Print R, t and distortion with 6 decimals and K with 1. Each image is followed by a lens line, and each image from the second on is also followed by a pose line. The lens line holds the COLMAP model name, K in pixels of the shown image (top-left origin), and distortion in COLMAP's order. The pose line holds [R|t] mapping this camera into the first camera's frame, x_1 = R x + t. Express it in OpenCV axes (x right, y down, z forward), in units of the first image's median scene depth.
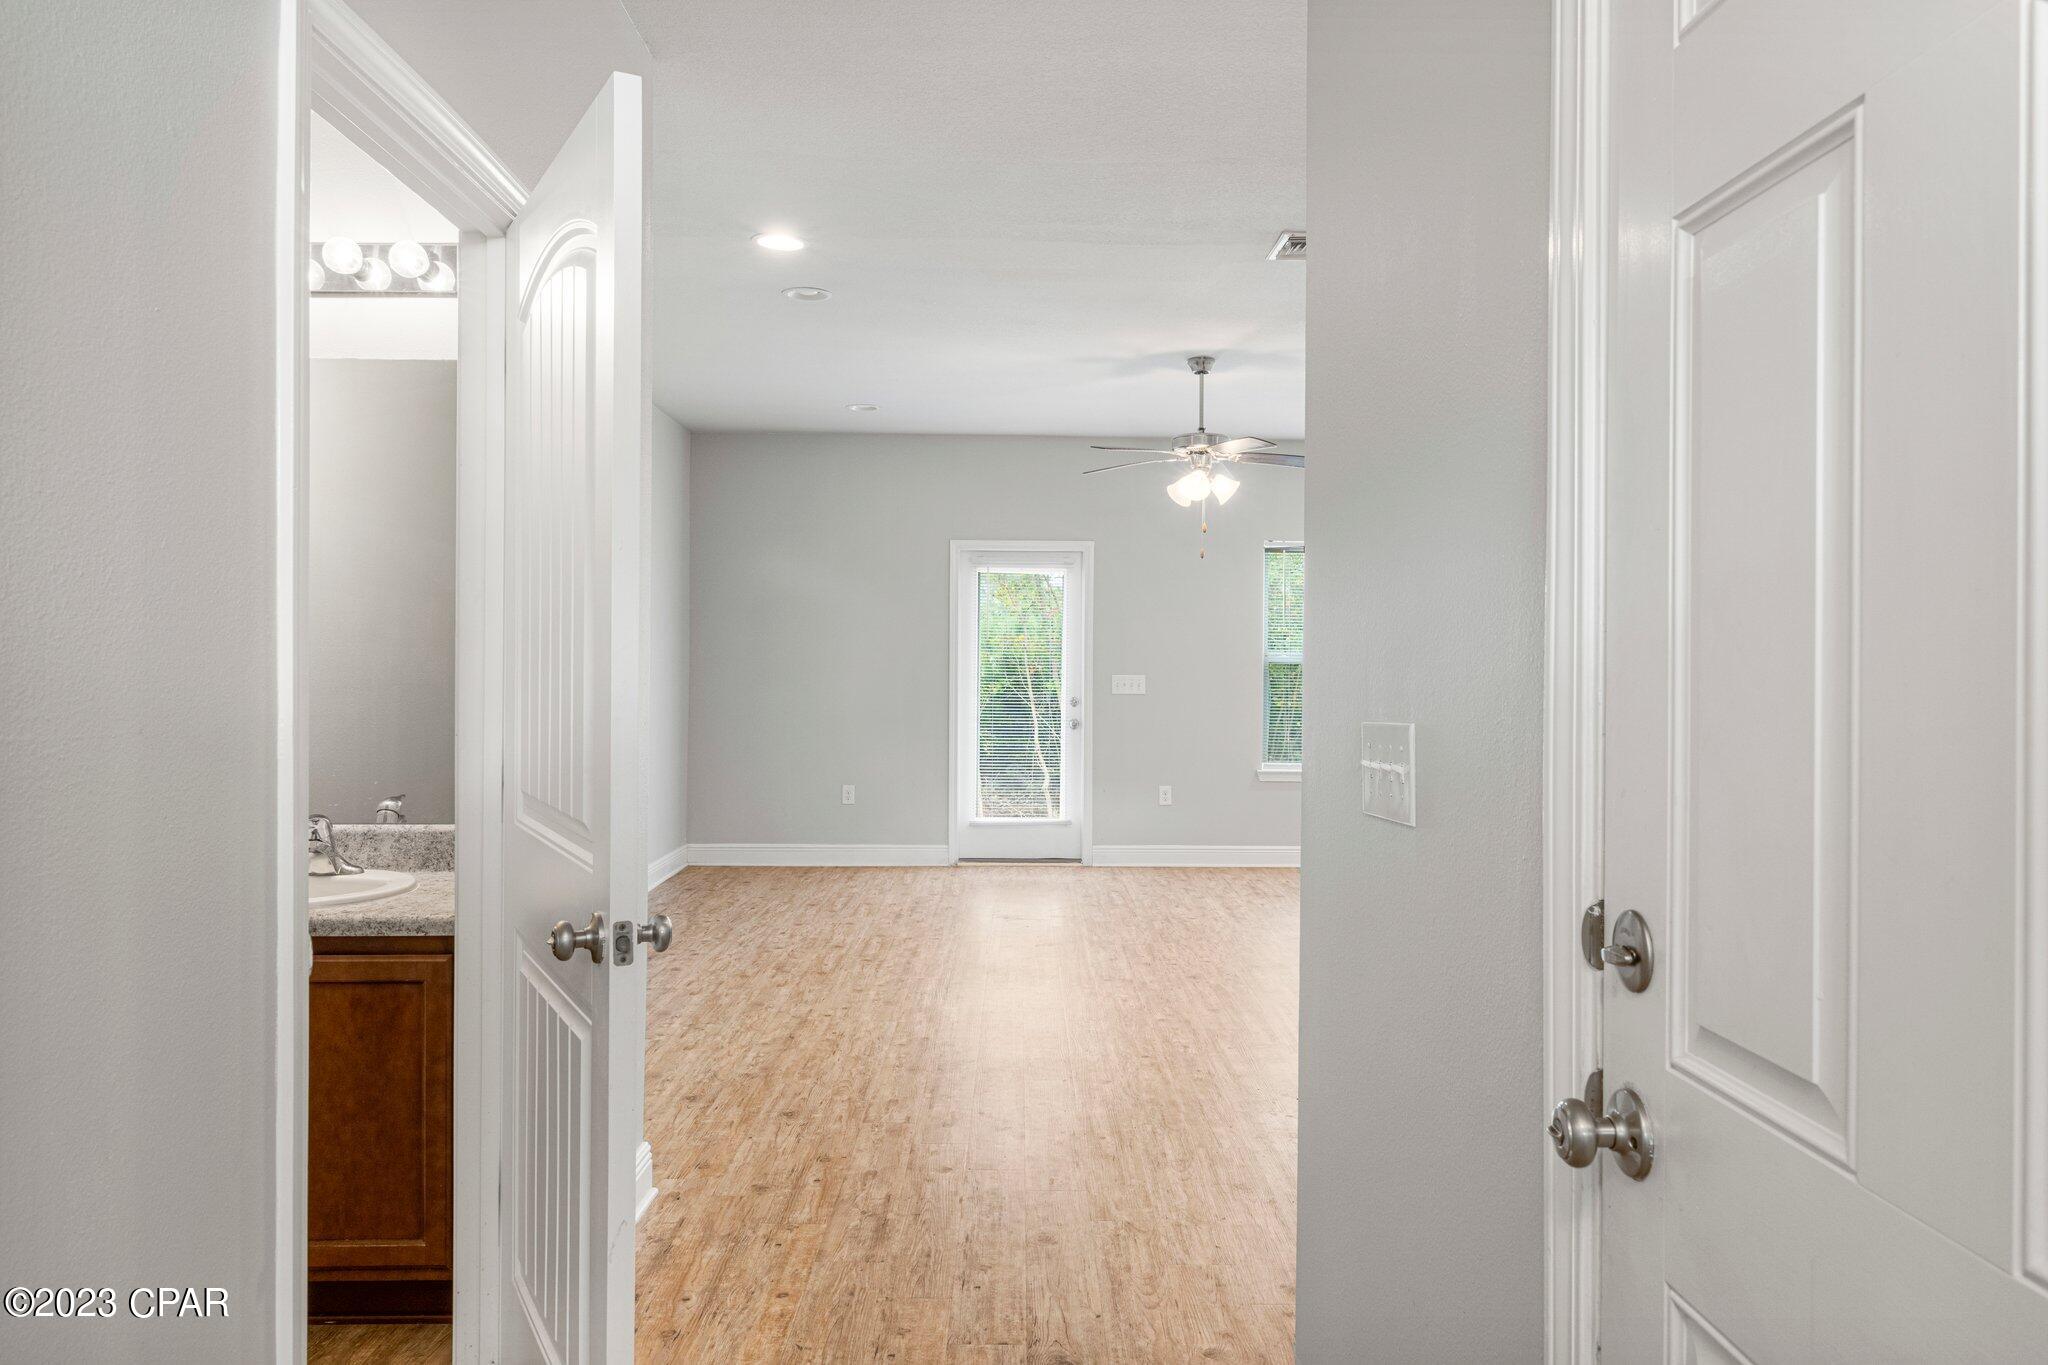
lens RADIAL K [[1378.1, 0, 1023.3], [0, 1378.1, 666.7], [0, 0, 1]] dist [0.000781, 0.004234]
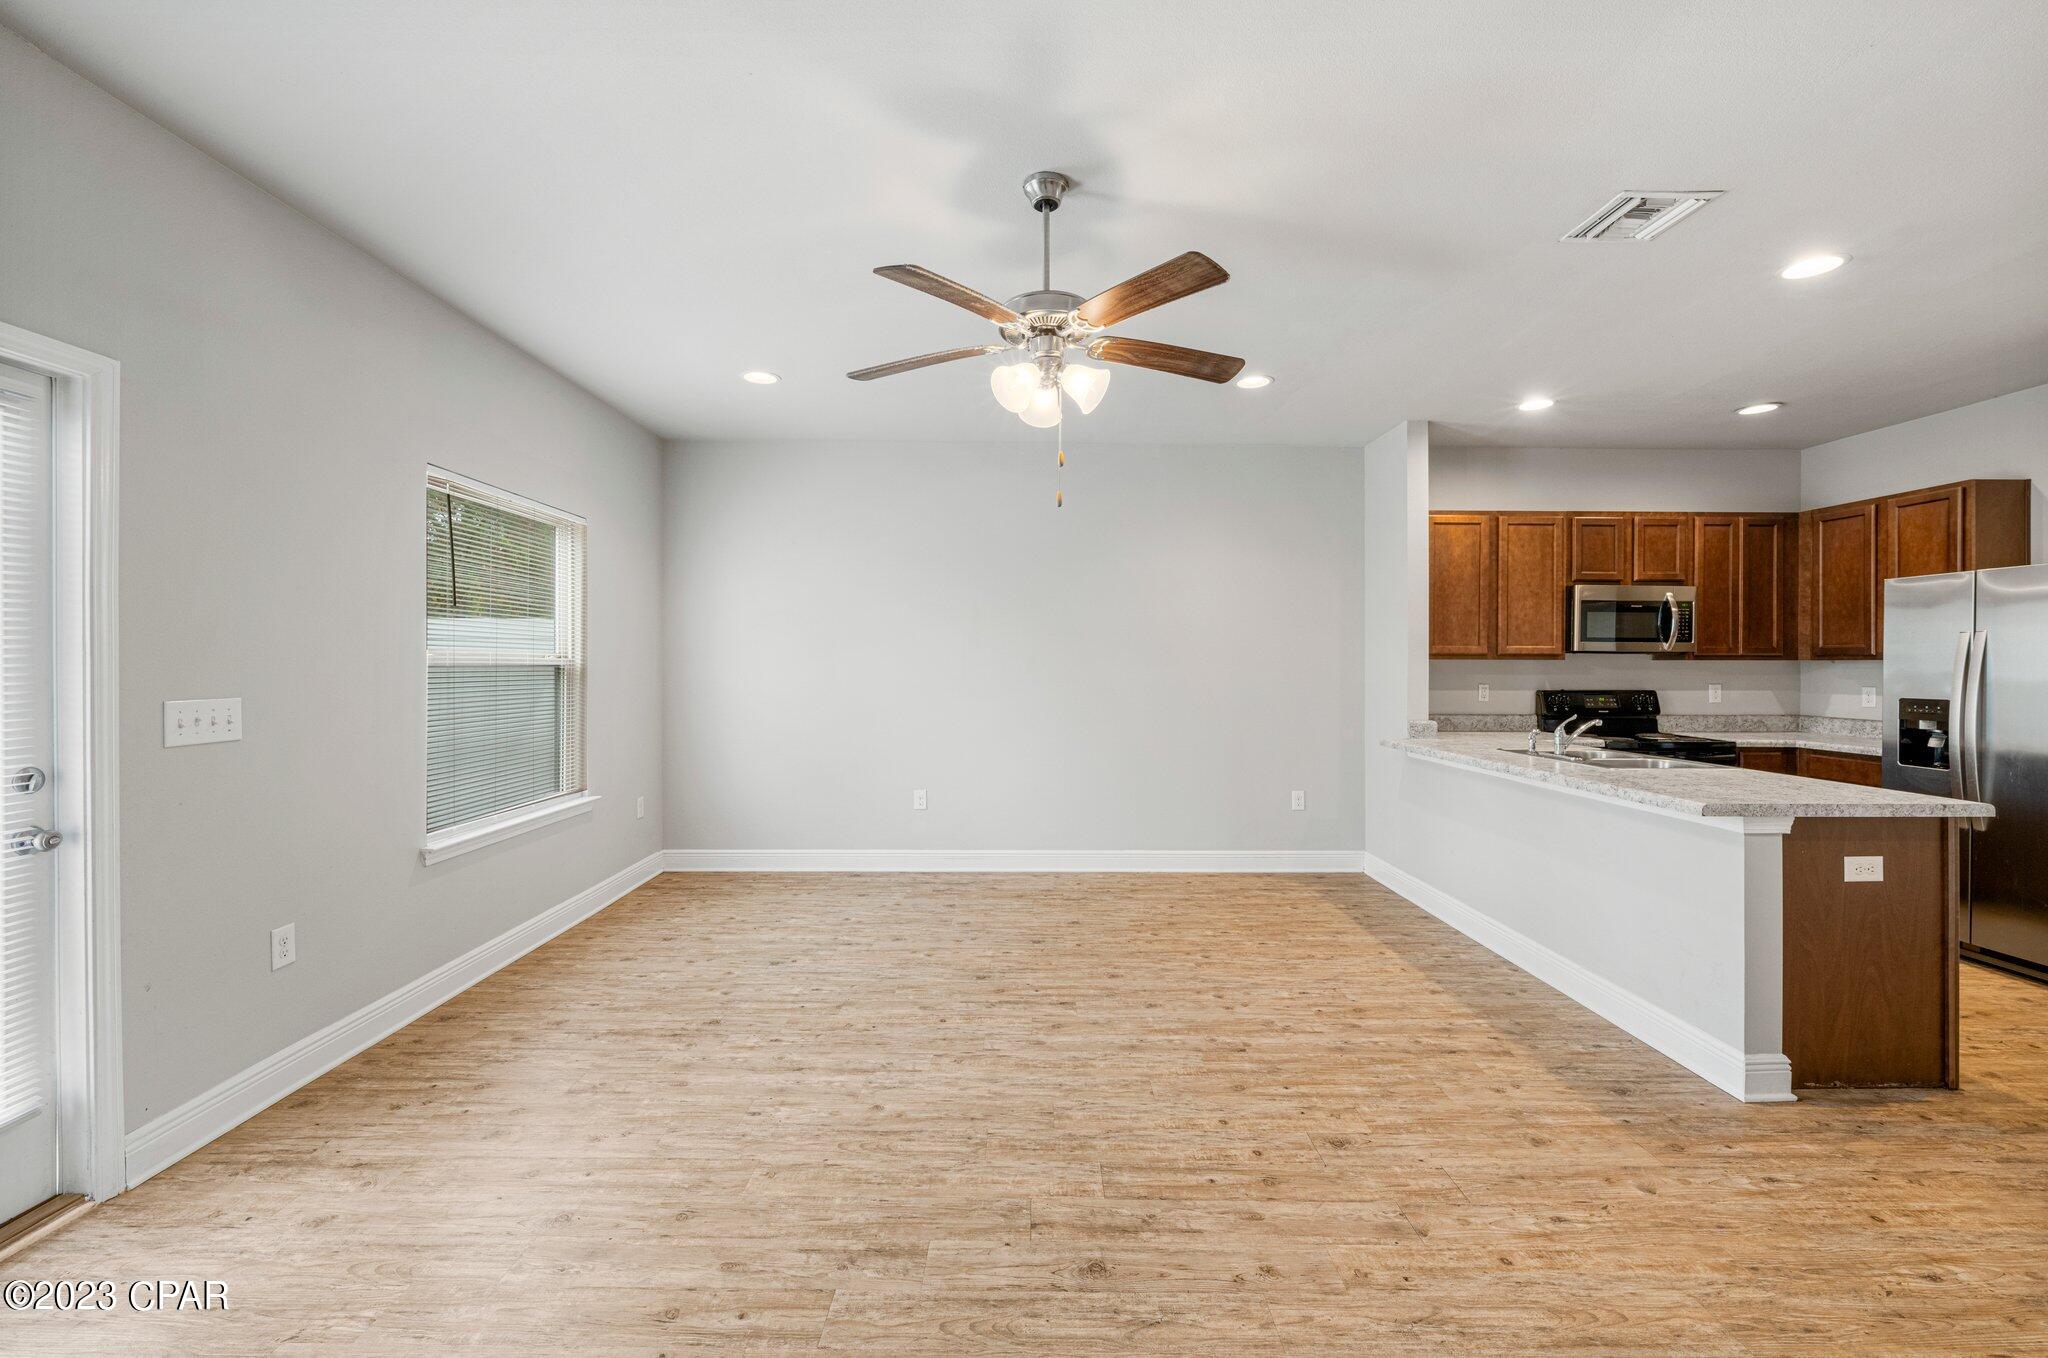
lens RADIAL K [[823.0, 0, 1025.5], [0, 823.0, 665.8], [0, 0, 1]] dist [-0.006243, 0.001425]
pose [[0.011793, -0.011562, 0.999864, -0.241668], [-0.002420, 0.999930, 0.011591, -0.010639], [-0.999928, -0.002556, 0.011764, 1.004095]]
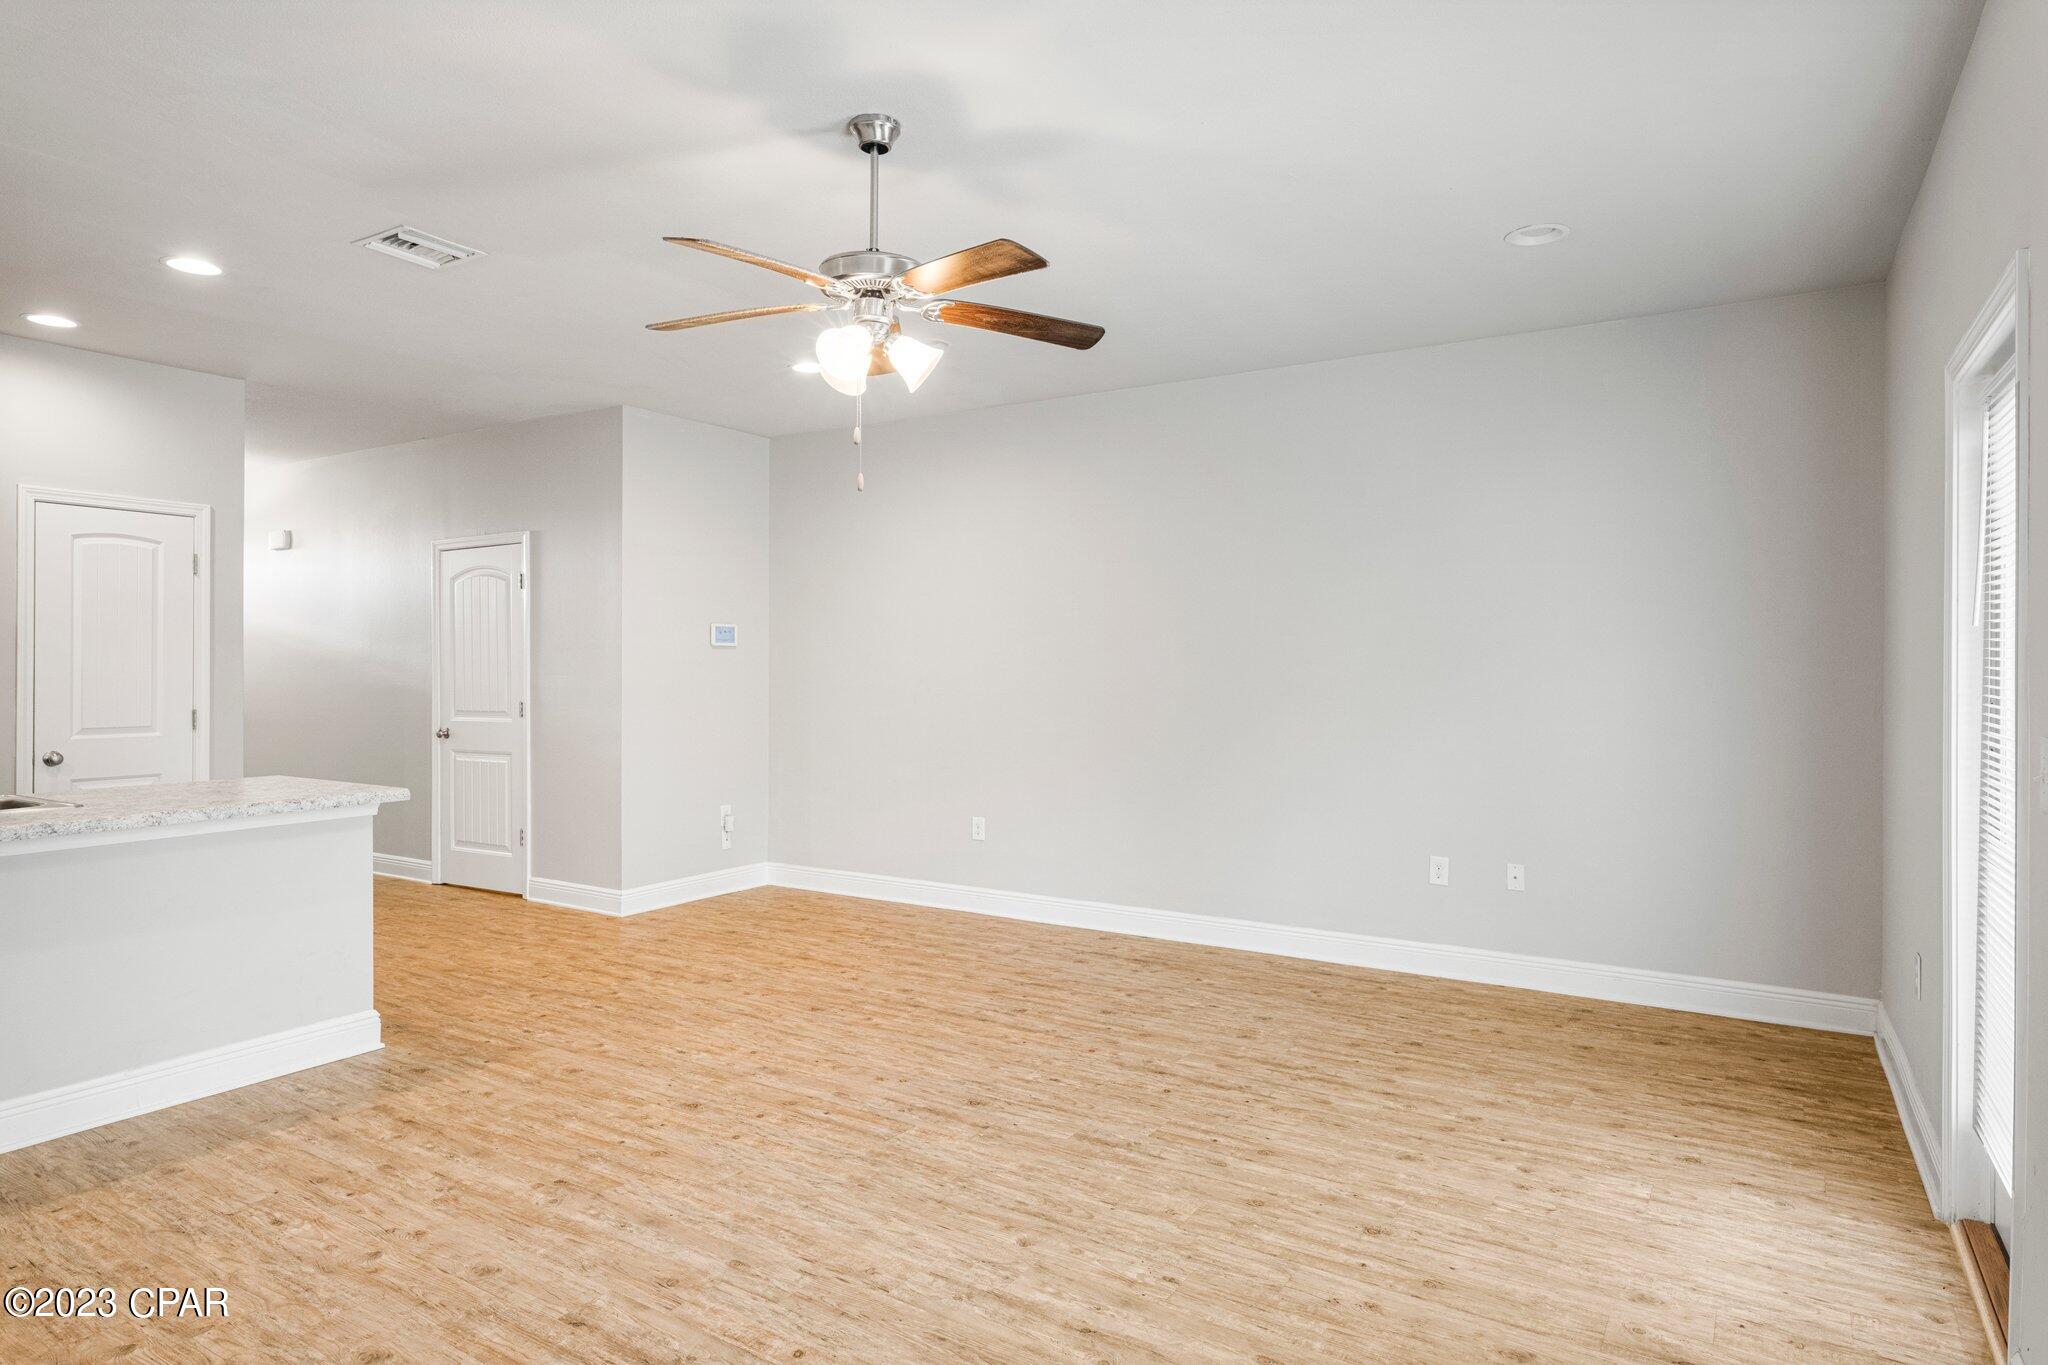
lens RADIAL K [[1171.8, 0, 1032.4], [0, 1171.8, 670.9], [0, 0, 1]] dist [0.003544, -0.000669]
pose [[-0.543874, -0.006383, -0.839142, 0.482088], [-0.007870, 0.999966, -0.002506, -0.005855], [0.839130, 0.005241, -0.543906, 1.304321]]
